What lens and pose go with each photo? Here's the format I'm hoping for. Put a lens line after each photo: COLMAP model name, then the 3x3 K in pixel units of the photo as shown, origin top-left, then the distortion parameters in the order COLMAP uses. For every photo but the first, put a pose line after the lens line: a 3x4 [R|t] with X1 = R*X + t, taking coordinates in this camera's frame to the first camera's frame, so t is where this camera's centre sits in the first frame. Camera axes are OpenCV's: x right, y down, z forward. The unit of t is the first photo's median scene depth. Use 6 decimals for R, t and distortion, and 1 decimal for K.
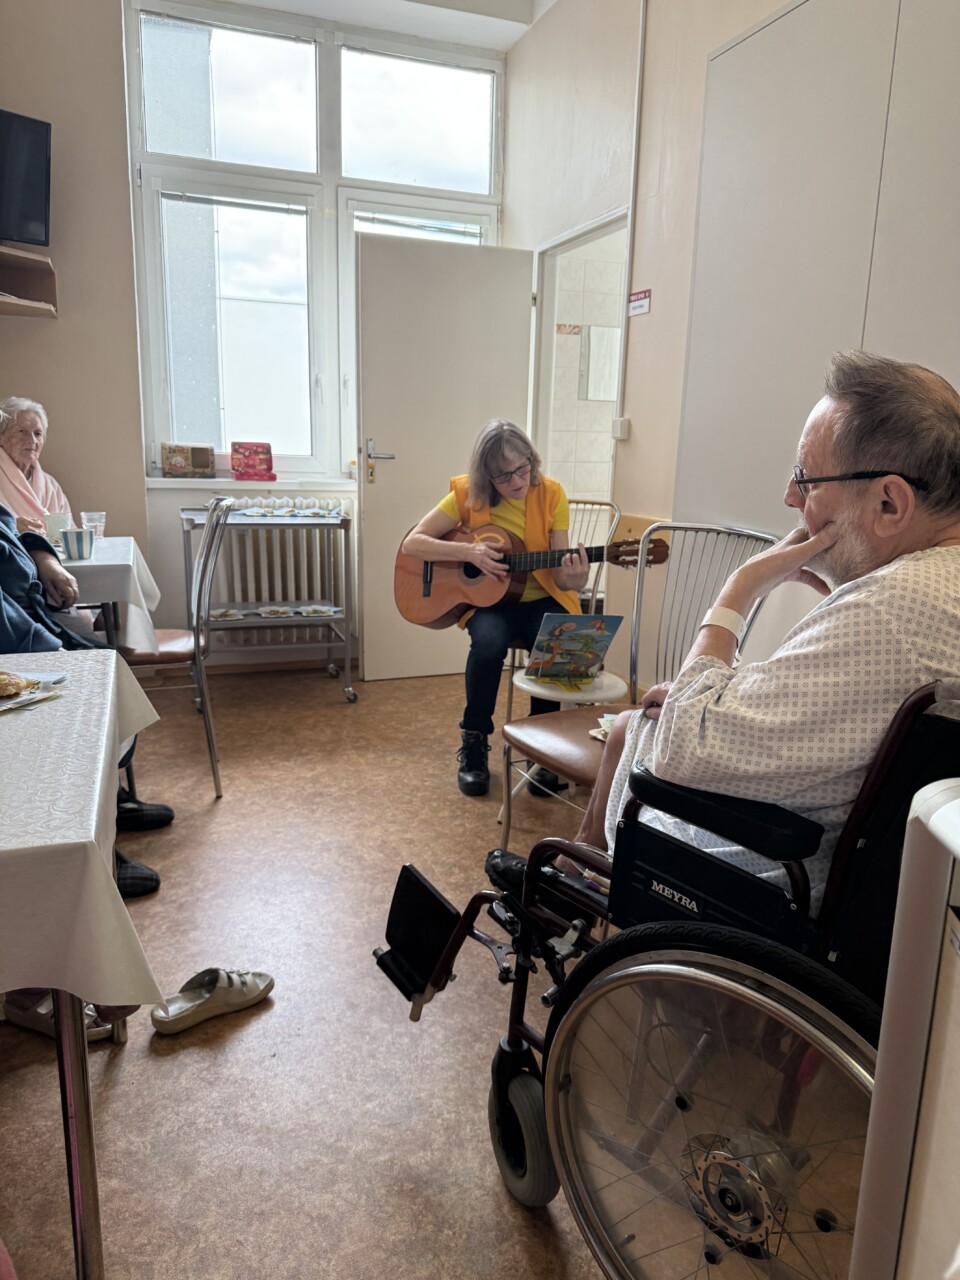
lens RADIAL K [[883.7, 0, 473.7], [0, 883.7, 645.2], [0, 0, 1]] dist [0.116181, -0.191310]
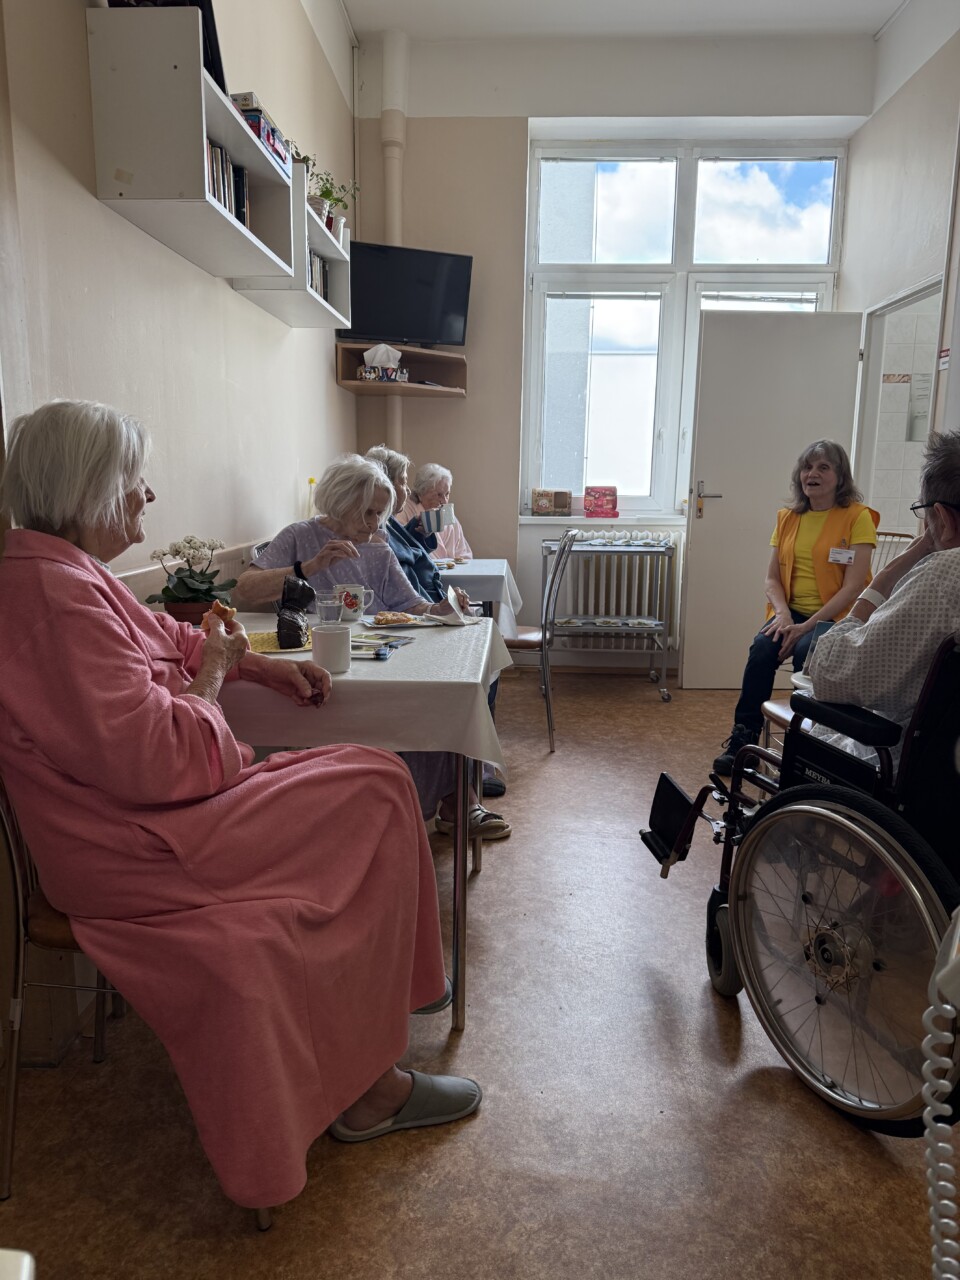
lens RADIAL K [[883.7, 0, 473.7], [0, 883.7, 645.2], [0, 0, 1]] dist [0.116181, -0.191310]
pose [[0.922079, 0.056656, -0.382831, 0.082560], [-0.073171, 0.996906, -0.028704, 0.045392], [0.380021, 0.054479, 0.923372, -0.218262]]
